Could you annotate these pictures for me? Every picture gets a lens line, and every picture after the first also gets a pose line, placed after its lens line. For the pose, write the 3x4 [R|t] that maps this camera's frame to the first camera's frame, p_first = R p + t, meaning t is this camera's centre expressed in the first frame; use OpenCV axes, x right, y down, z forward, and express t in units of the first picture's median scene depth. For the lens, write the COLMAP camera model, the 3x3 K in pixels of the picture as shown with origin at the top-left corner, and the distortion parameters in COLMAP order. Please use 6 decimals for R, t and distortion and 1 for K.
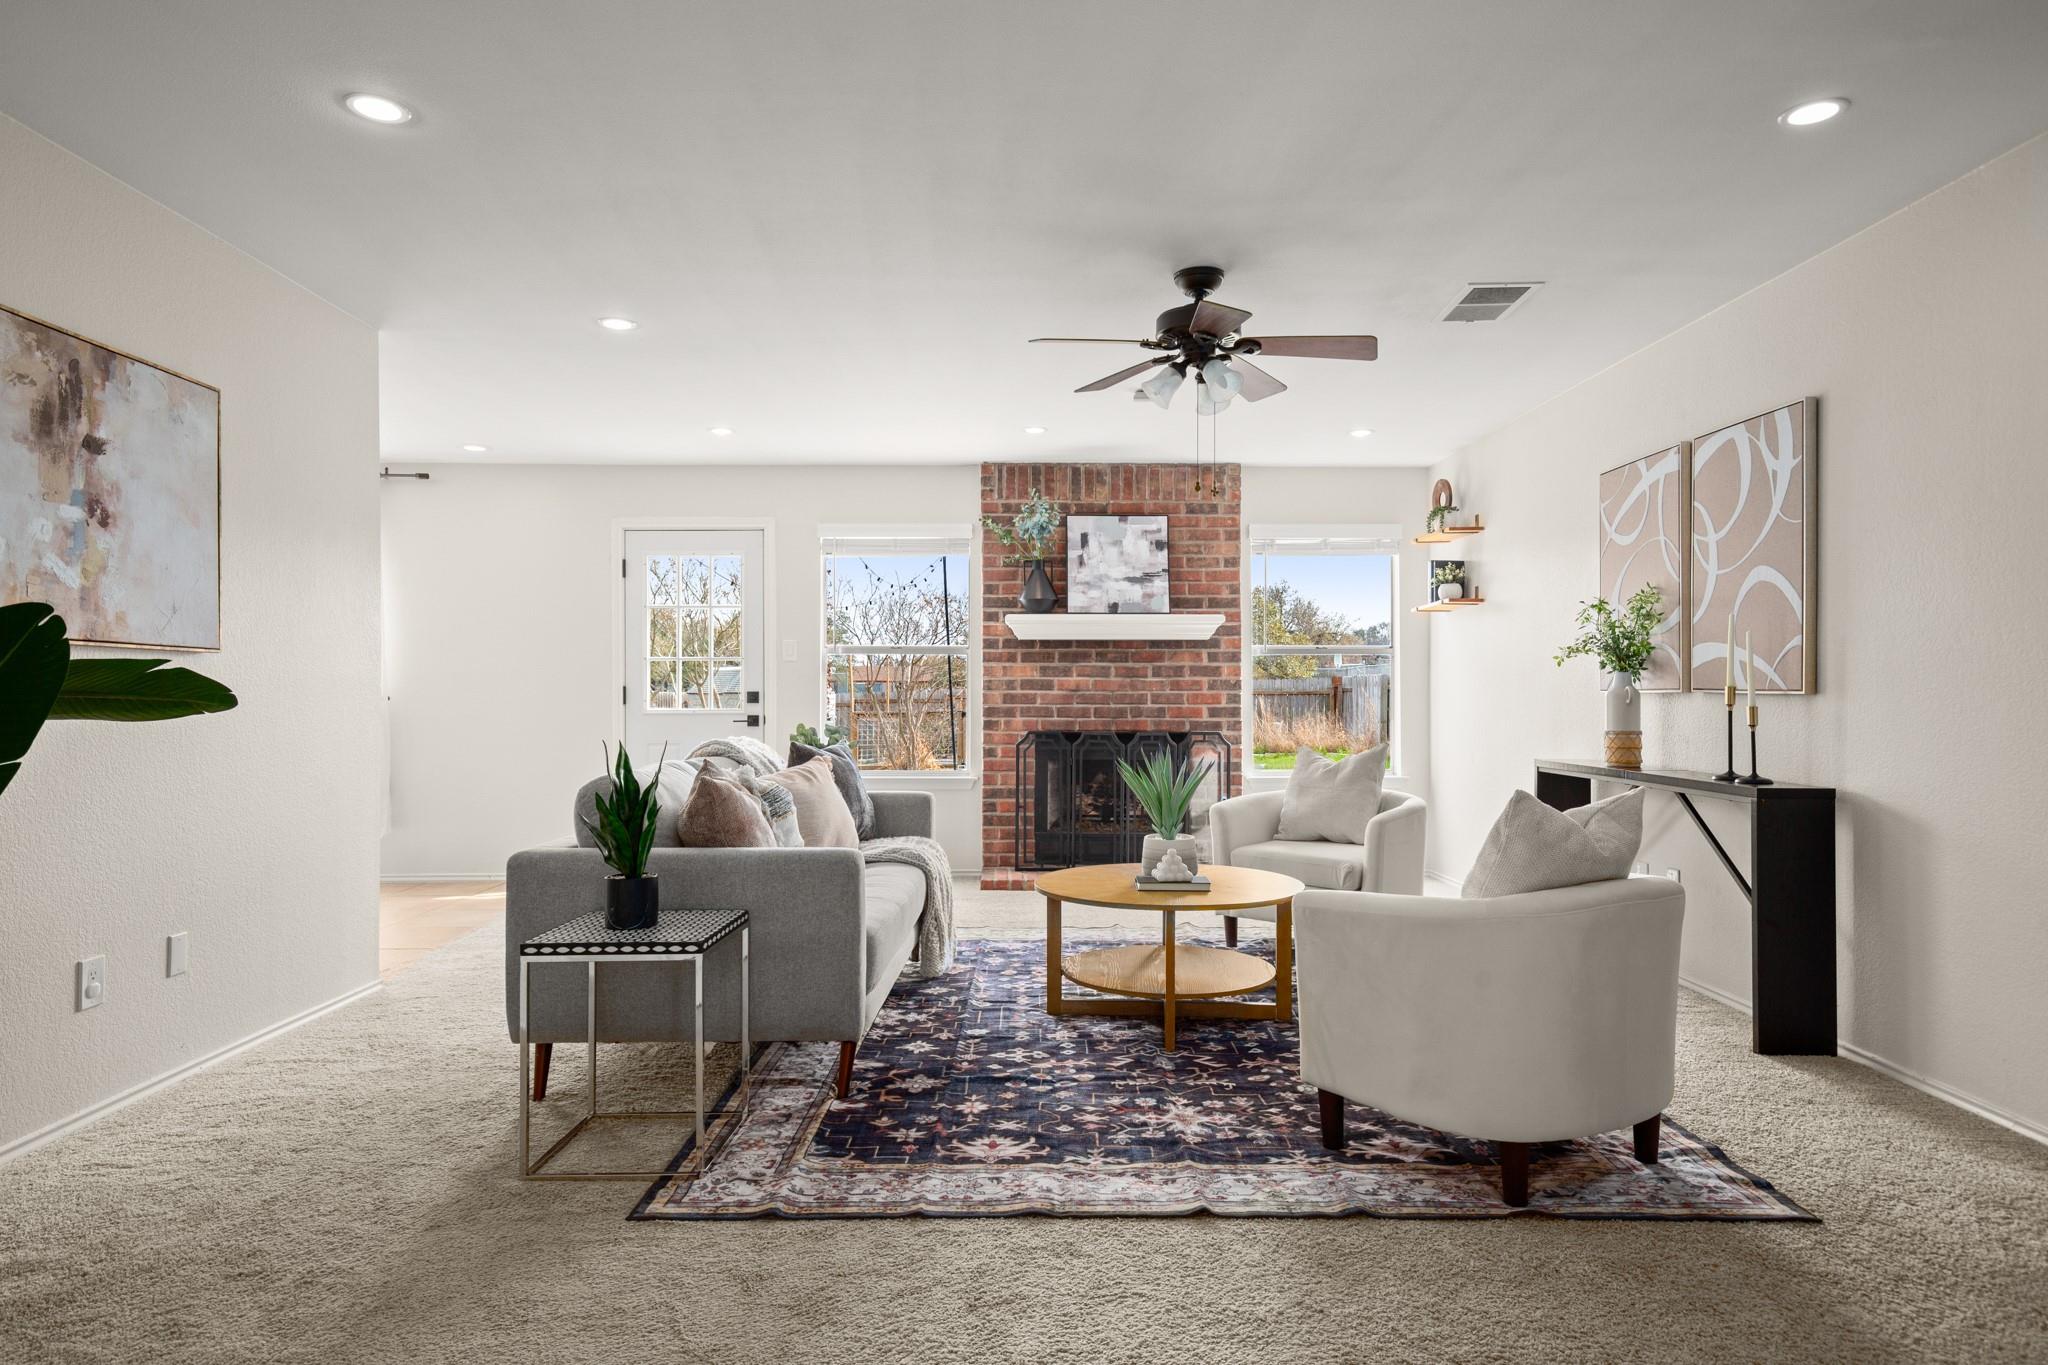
lens RADIAL K [[1219.0, 0, 1057.8], [0, 1219.0, 675.4], [0, 0, 1]] dist [0.043403, 0.006476]
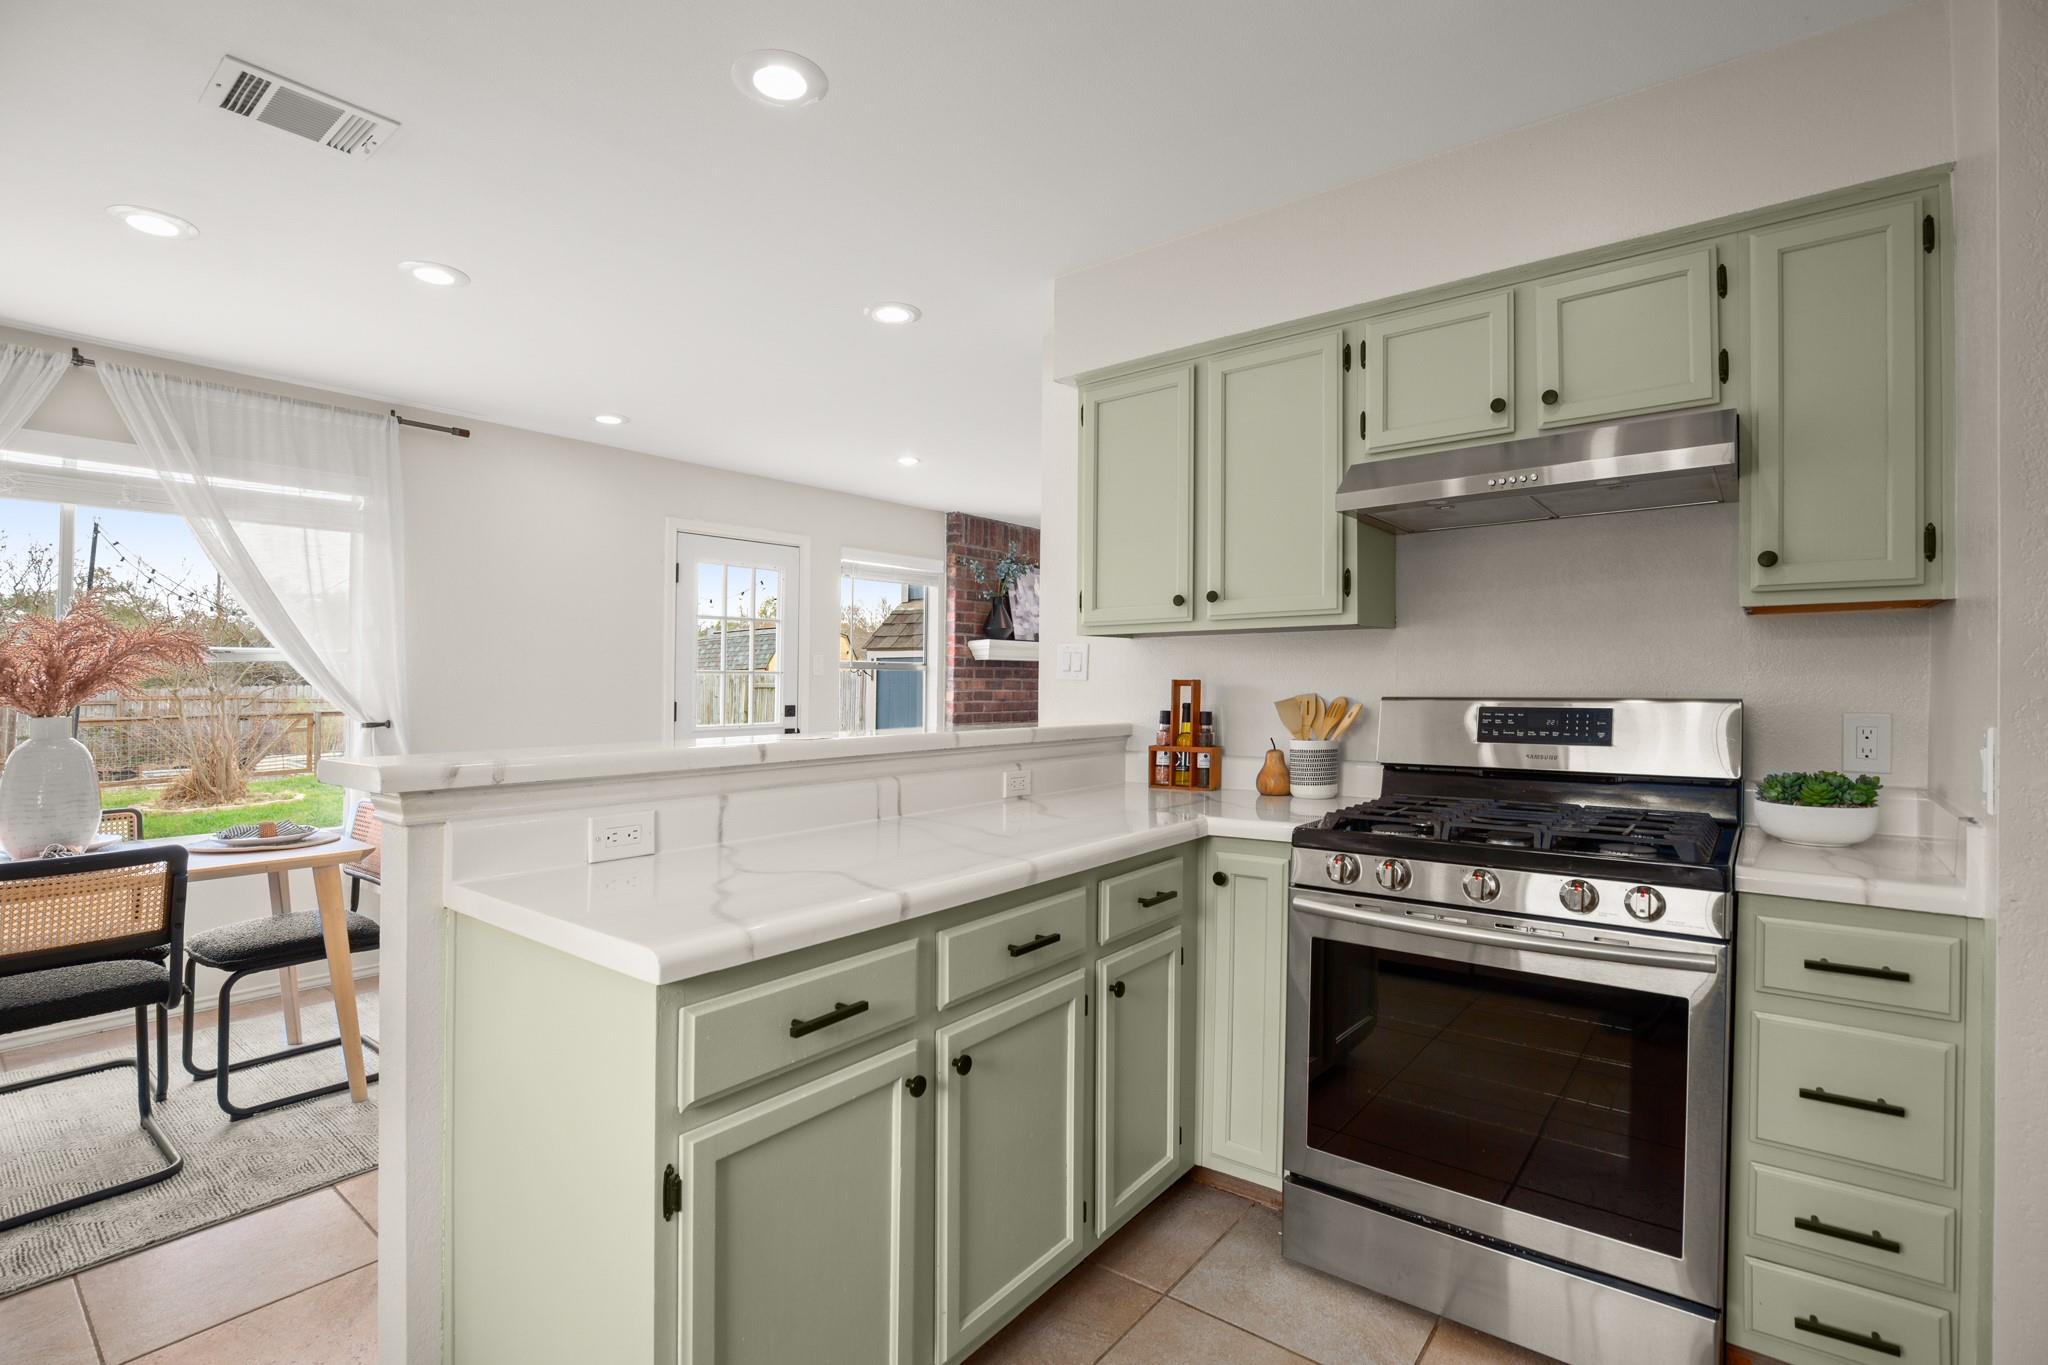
lens RADIAL K [[933.0, 0, 1056.8], [0, 933.0, 683.4], [0, 0, 1]] dist [-0.008417, 0.002199]
pose [[0.639849, 0.002210, 0.768498, -0.711993], [-0.011927, 0.999904, 0.007056, -0.012876], [-0.768408, -0.013681, 0.639814, 0.333777]]
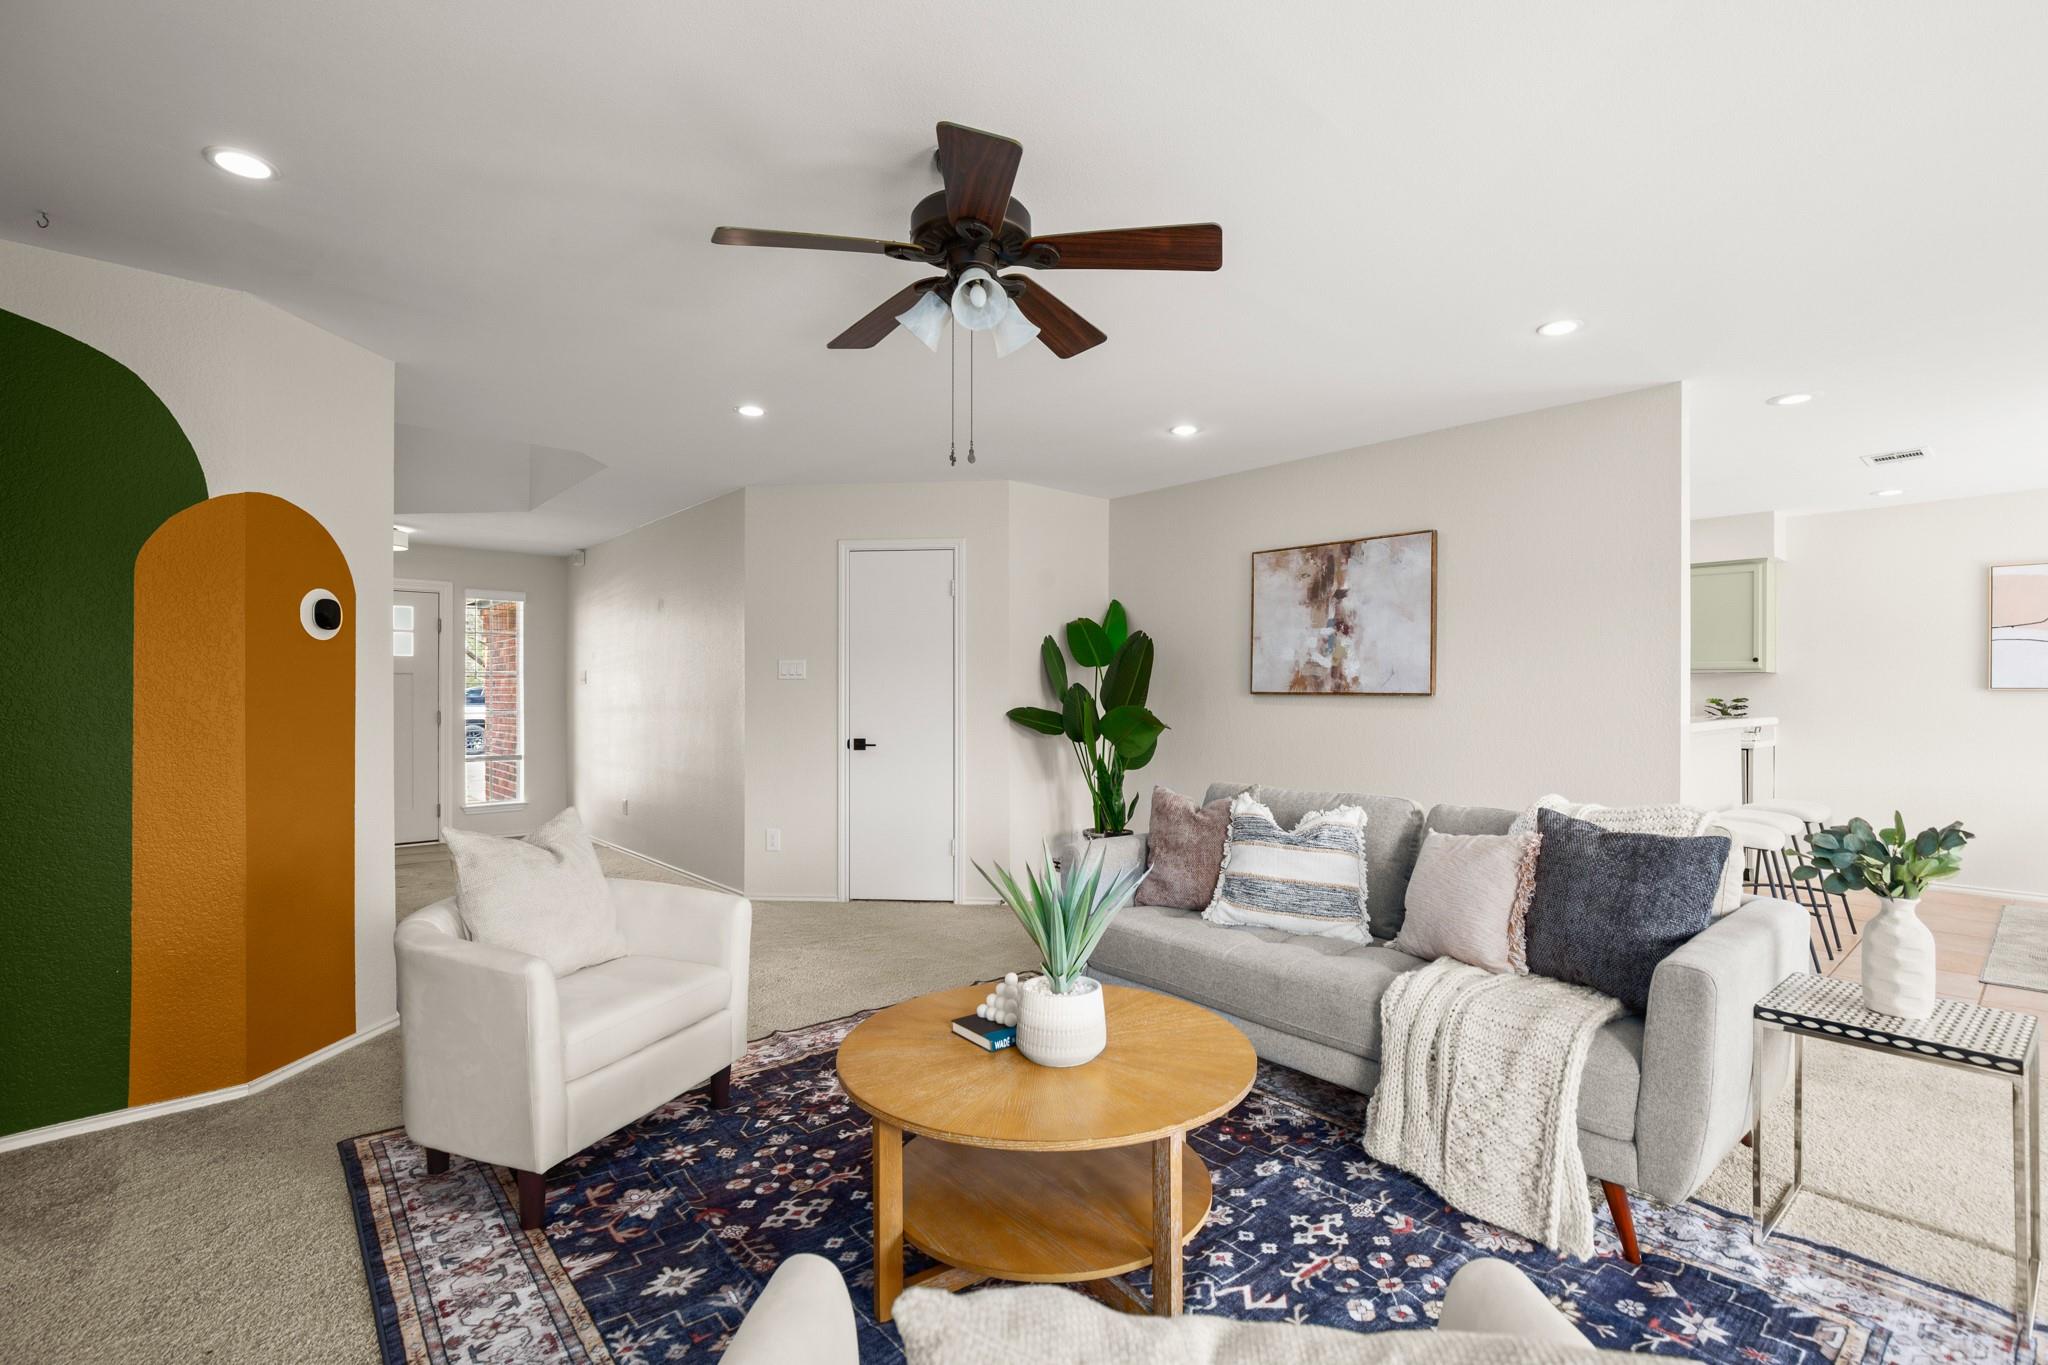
lens RADIAL K [[933.0, 0, 1034.2], [0, 933.0, 695.8], [0, 0, 1]] dist [-0.008417, 0.002199]
pose [[-0.775660, 0.004646, -0.631134, 0.237853], [0.010361, 0.999932, -0.005373, -0.008598], [0.631066, -0.010707, -0.775656, 0.809507]]
